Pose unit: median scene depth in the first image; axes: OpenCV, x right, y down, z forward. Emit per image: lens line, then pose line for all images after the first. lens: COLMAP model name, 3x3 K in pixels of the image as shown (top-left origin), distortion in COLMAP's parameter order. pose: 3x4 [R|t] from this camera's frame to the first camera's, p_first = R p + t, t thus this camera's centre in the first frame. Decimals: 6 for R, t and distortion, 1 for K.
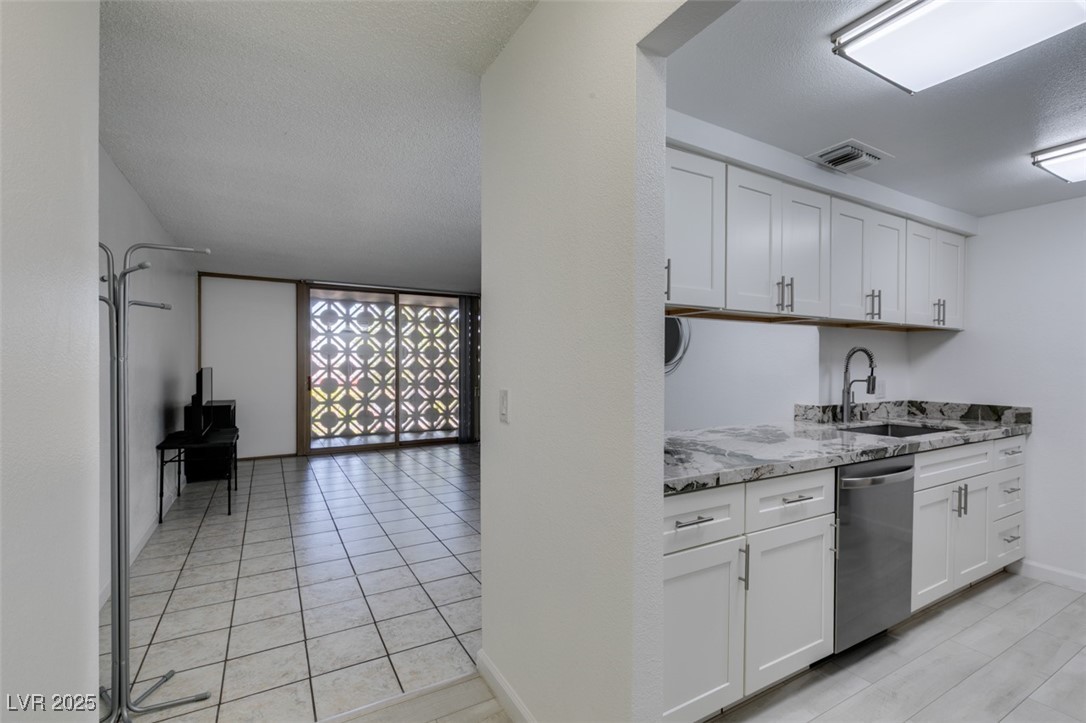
lens RADIAL K [[488.0, 0, 545.1], [0, 488.0, 368.8], [0, 0, 1]] dist [0.003724, -0.000956]
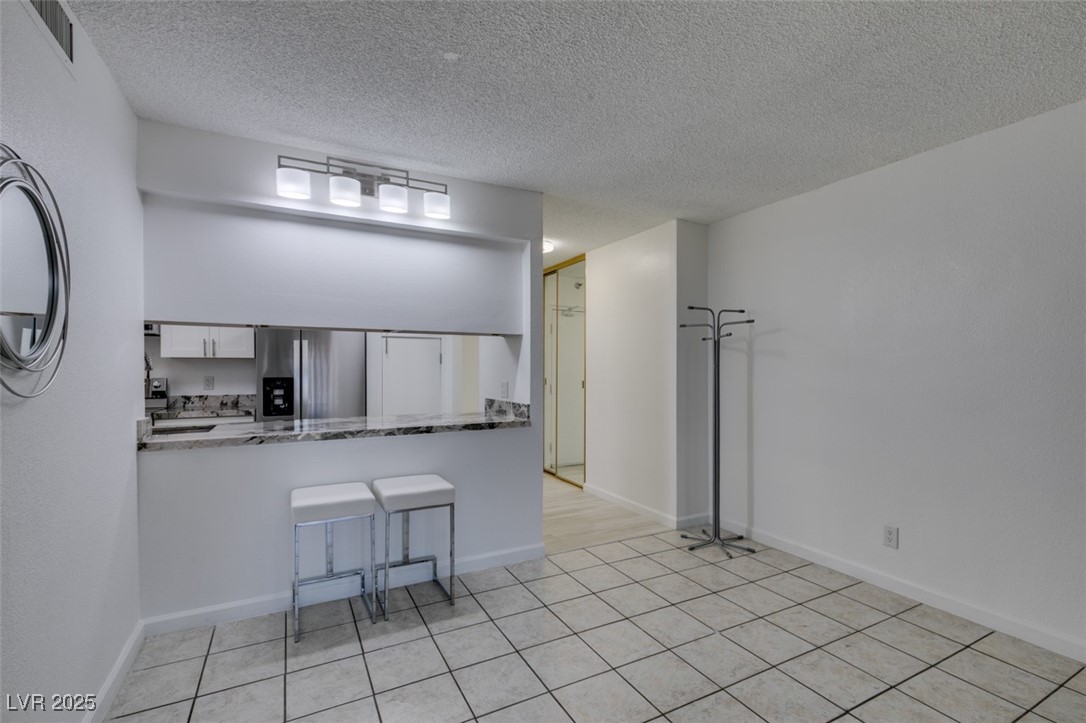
lens RADIAL K [[488.0, 0, 544.1], [0, 488.0, 373.5], [0, 0, 1]] dist [0.003724, -0.000956]
pose [[-0.999397, -0.003875, 0.034494, -0.061798], [-0.003140, 0.999767, 0.021335, -0.008145], [-0.034568, 0.021214, -0.999177, 0.859748]]
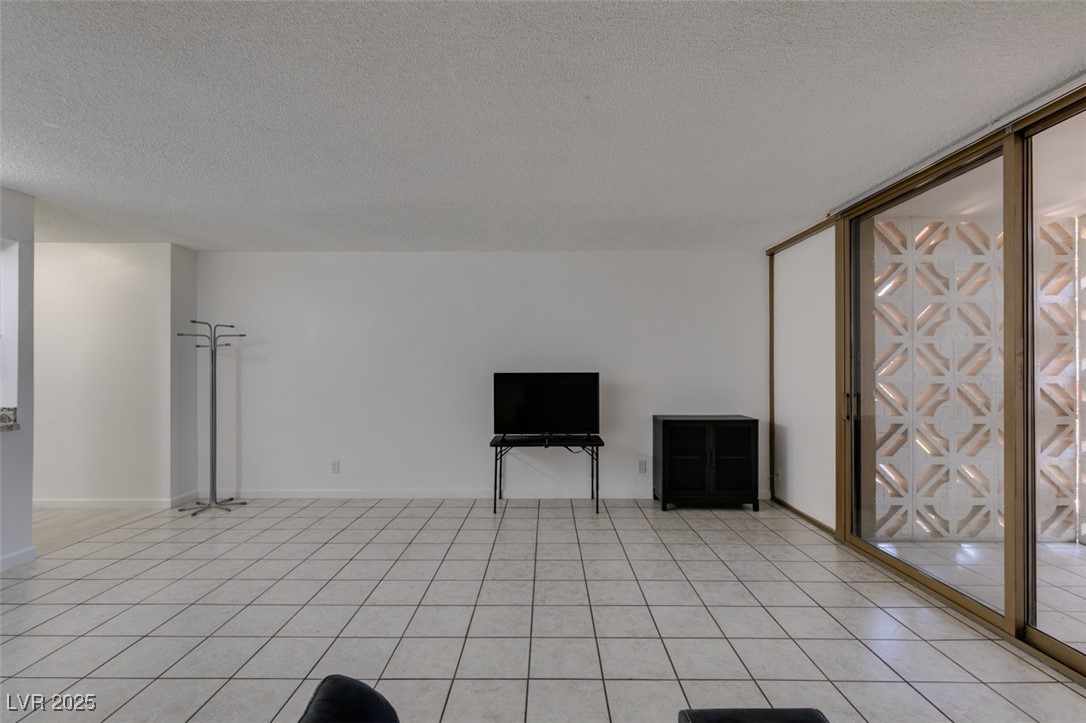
lens RADIAL K [[488.0, 0, 543.1], [0, 488.0, 364.3], [0, 0, 1]] dist [0.003724, -0.000956]
pose [[-0.508189, -0.006800, -0.861219, 0.136789], [-0.007643, 0.999965, -0.003386, -0.012122], [0.861211, 0.004862, -0.508224, 1.081552]]
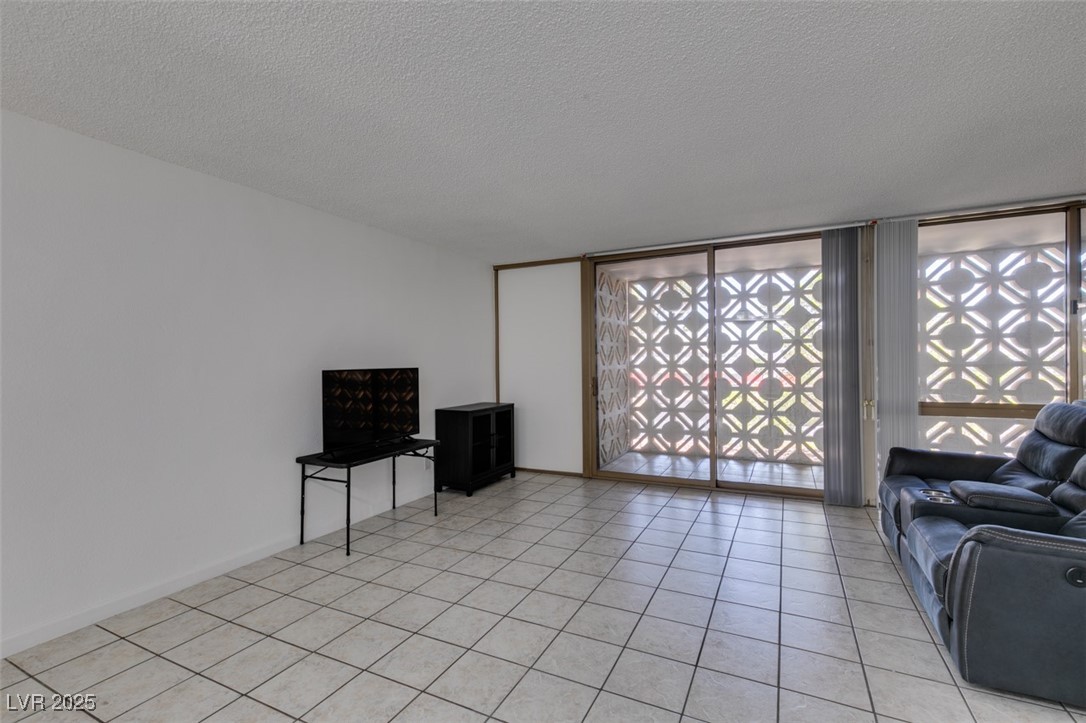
lens RADIAL K [[488.0, 0, 546.1], [0, 488.0, 364.4], [0, 0, 1]] dist [0.003724, -0.000956]
pose [[0.558995, -0.005500, -0.829153, 0.127532], [0.007152, 0.999973, -0.001811, -0.005004], [0.829140, -0.004918, 0.559019, 0.551329]]
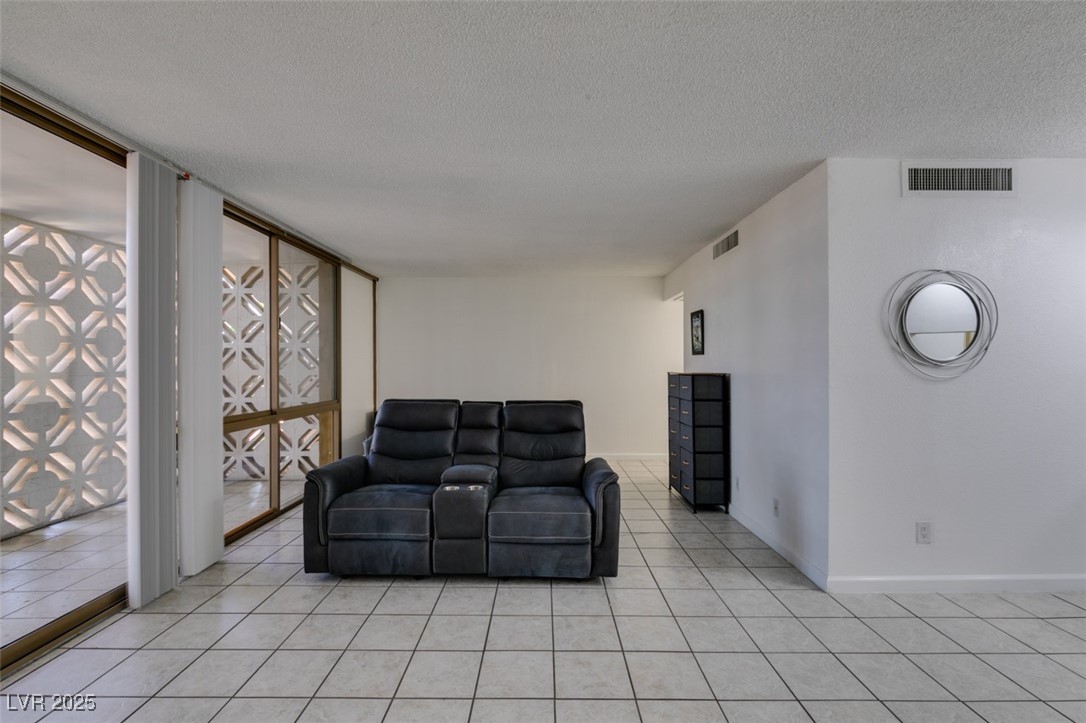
lens RADIAL K [[488.0, 0, 543.5], [0, 488.0, 363.5], [0, 0, 1]] dist [0.003724, -0.000956]
pose [[0.496197, -0.002702, 0.868206, -0.405701], [0.010163, 0.999945, -0.002696, -0.008757], [-0.868150, 0.010162, 0.496197, 0.760339]]
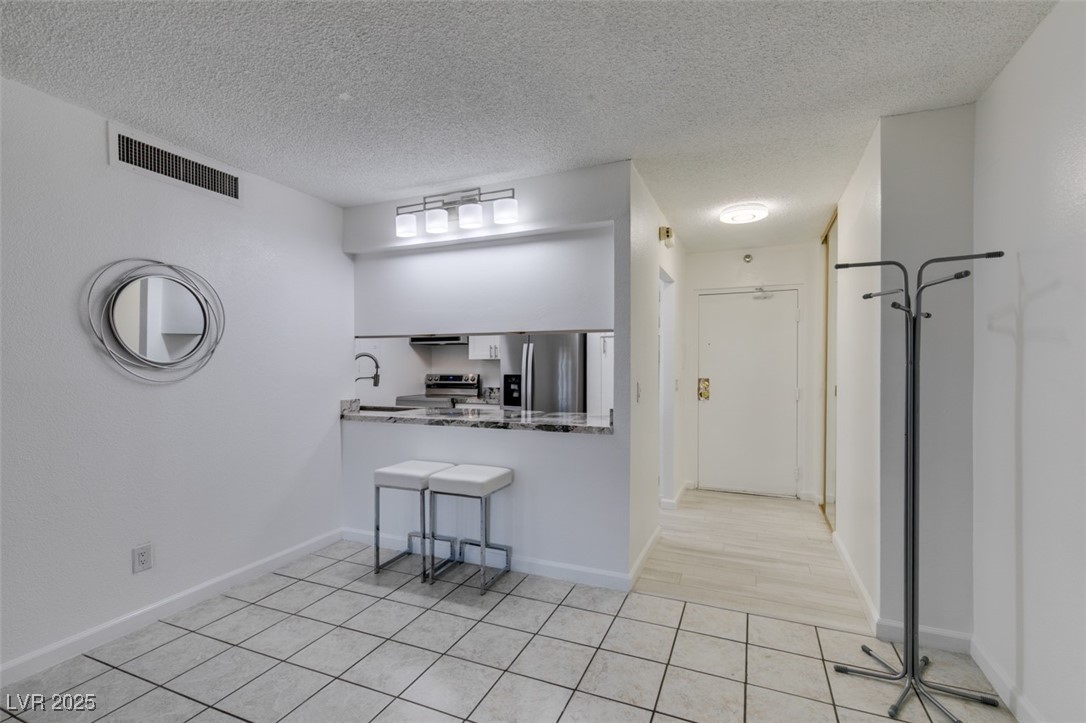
lens RADIAL K [[488.0, 0, 544.4], [0, 488.0, 370.6], [0, 0, 1]] dist [0.003724, -0.000956]
pose [[-0.606101, -0.009480, 0.795331, -0.351932], [0.005437, 0.999856, 0.016062, -0.007062], [-0.795369, 0.014060, -0.605963, 0.661298]]
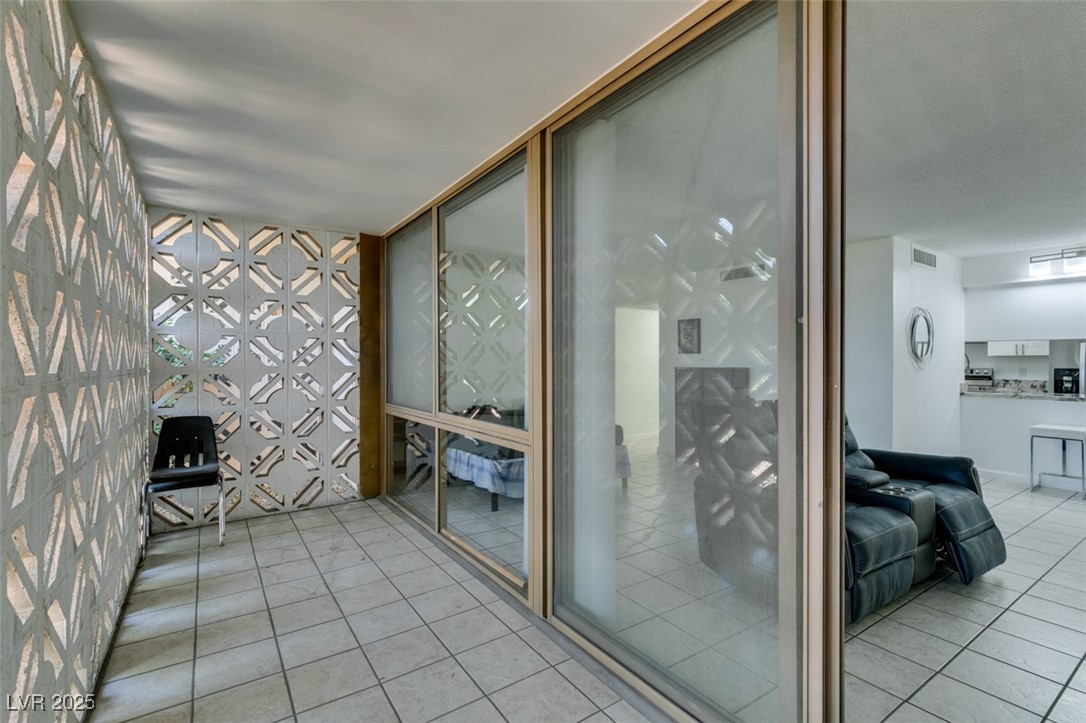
lens RADIAL K [[488.0, 0, 541.8], [0, 488.0, 360.9], [0, 0, 1]] dist [0.003724, -0.000956]
pose [[-0.072199, -0.002601, 0.997387, -0.583532], [0.006280, 0.999976, 0.003062, -0.012550], [-0.997370, 0.006485, -0.072181, 1.334327]]
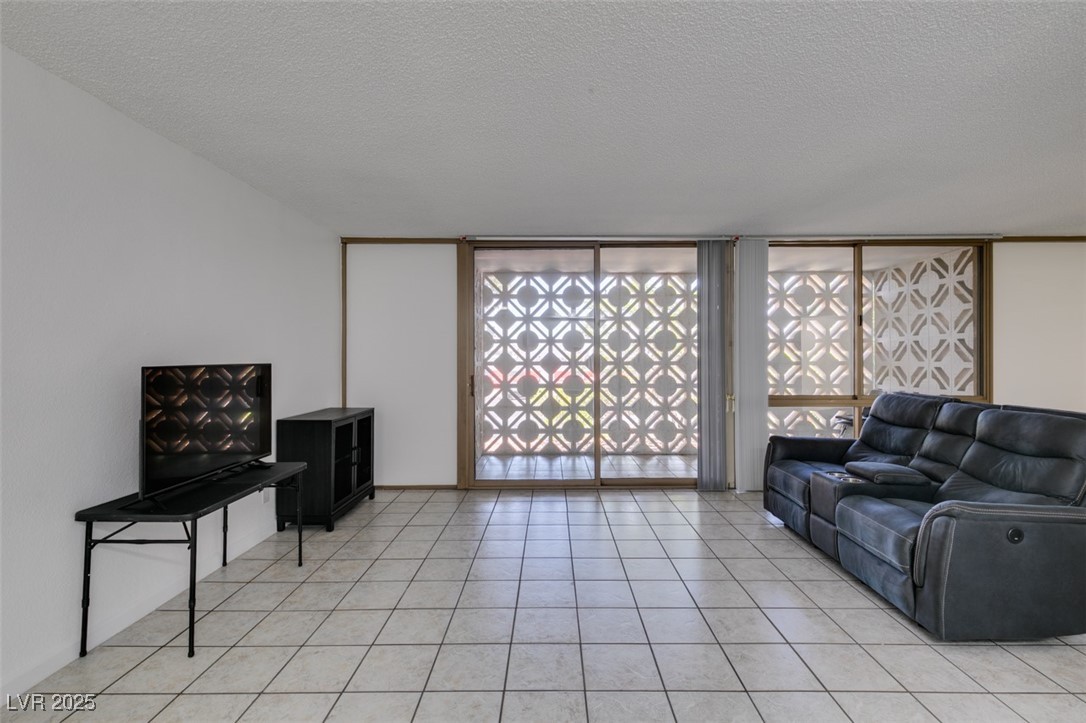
lens RADIAL K [[488.0, 0, 552.1], [0, 488.0, 358.7], [0, 0, 1]] dist [0.003724, -0.000956]
pose [[0.868514, -0.003501, -0.495652, -0.045380], [0.000349, 0.999979, -0.006452, -0.004799], [0.495665, 0.005431, 0.868497, 0.496753]]
